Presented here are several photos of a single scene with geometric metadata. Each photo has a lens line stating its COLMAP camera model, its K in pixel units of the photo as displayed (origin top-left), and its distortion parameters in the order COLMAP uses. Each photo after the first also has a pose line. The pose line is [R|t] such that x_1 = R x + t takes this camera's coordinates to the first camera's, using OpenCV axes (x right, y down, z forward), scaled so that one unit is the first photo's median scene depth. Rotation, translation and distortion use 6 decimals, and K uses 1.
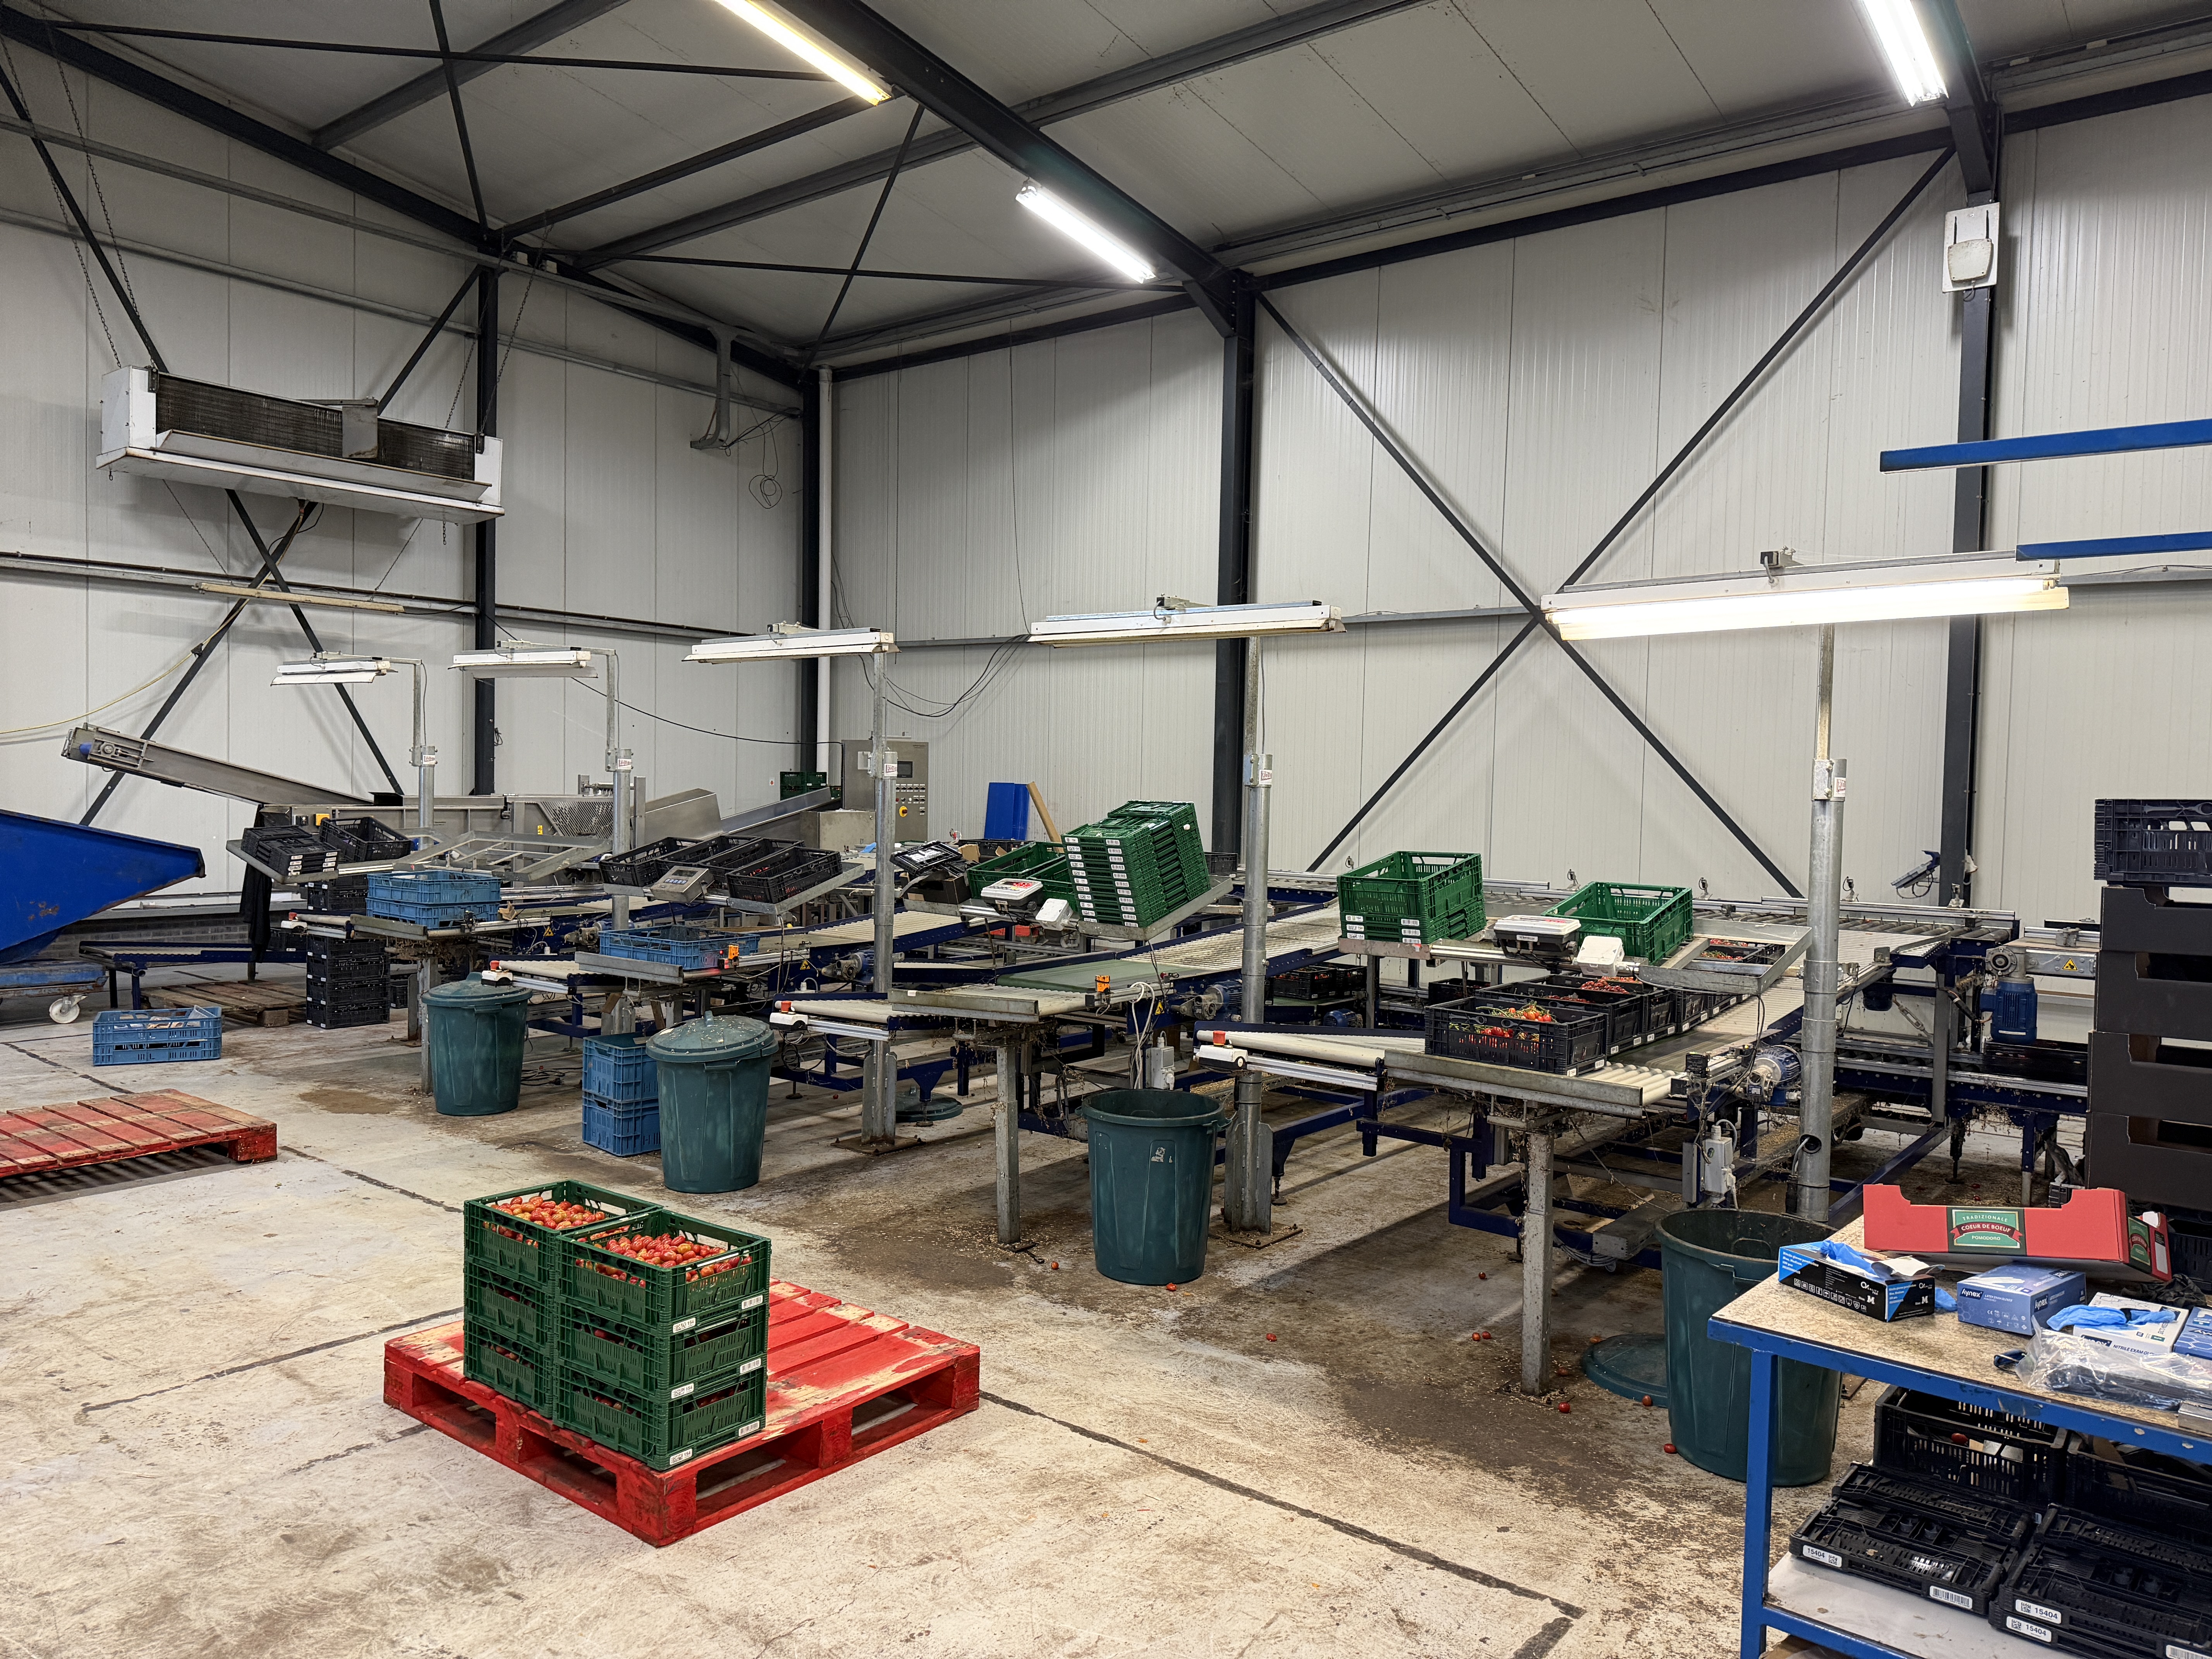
lens RADIAL K [[1555.2, 0, 1095.0], [0, 1555.2, 839.3], [0, 0, 1]] dist [0.001558, 0.002967]
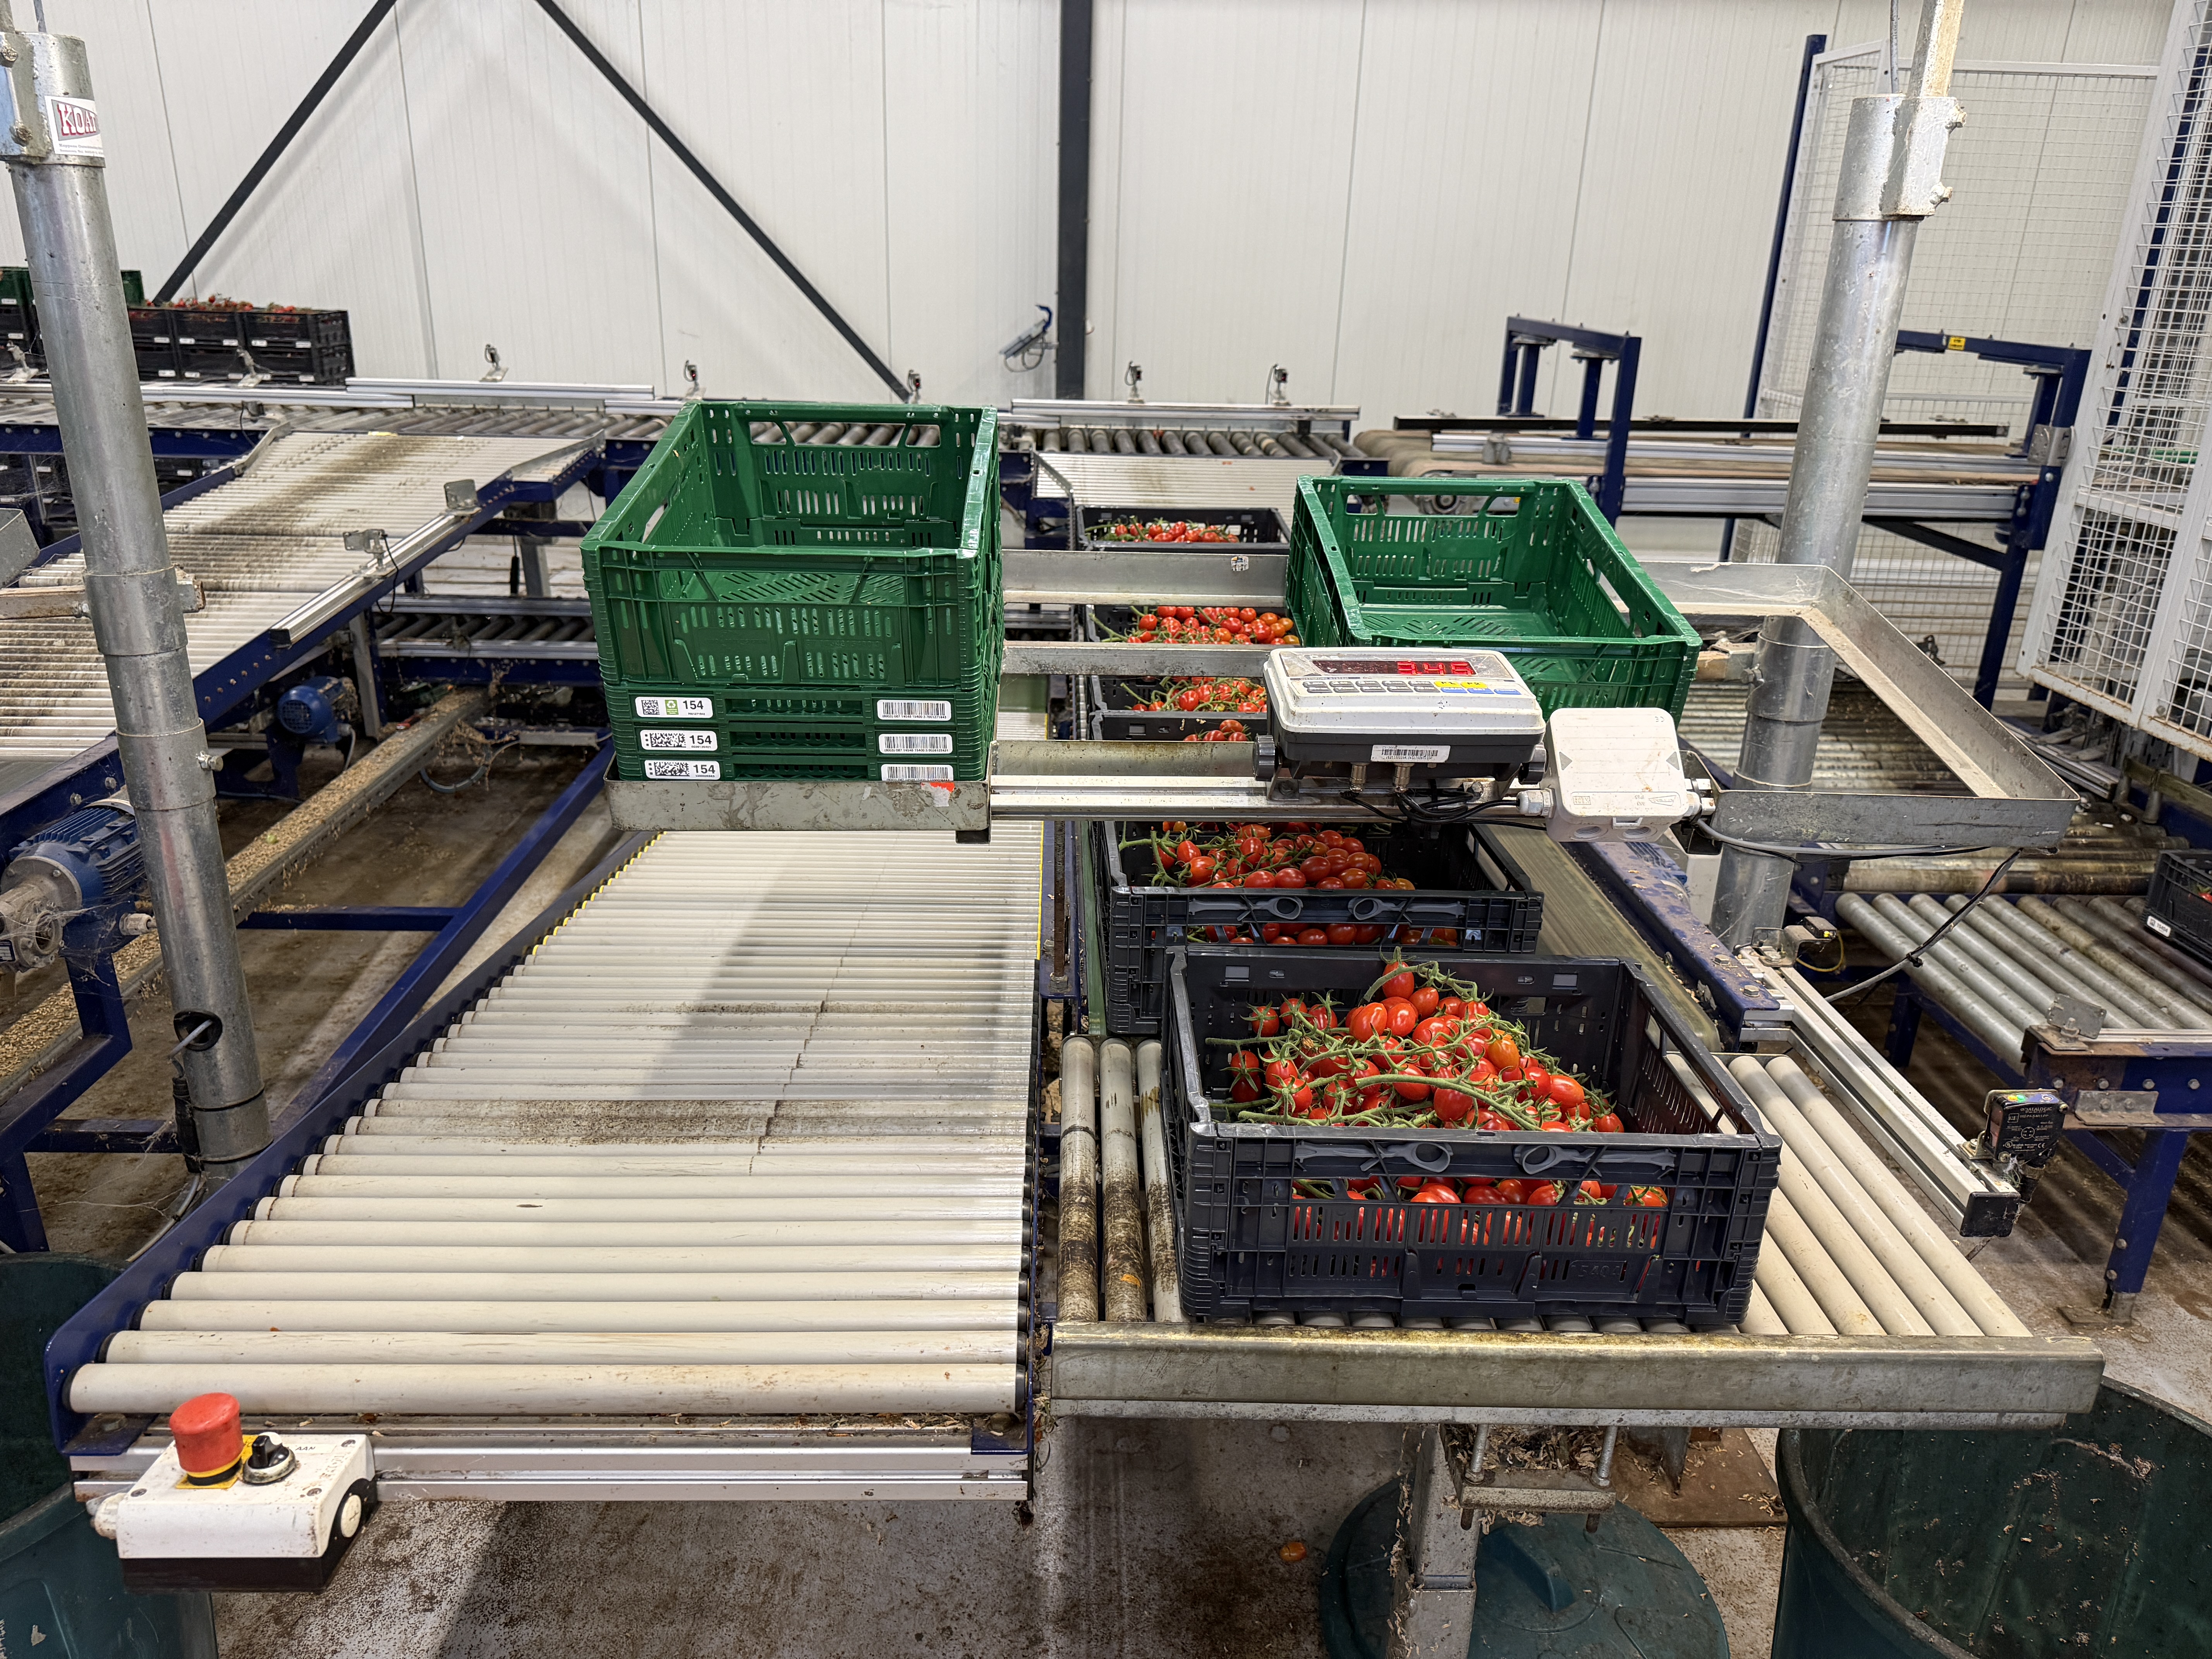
lens RADIAL K [[1555.2, 0, 1097.5], [0, 1555.2, 834.9], [0, 0, 1]] dist [0.001558, 0.002967]
pose [[0.760496, -0.227183, 0.608303, 0.049368], [0.009257, 0.940498, 0.339674, -0.013472], [-0.649276, -0.252690, 0.717348, 0.643091]]
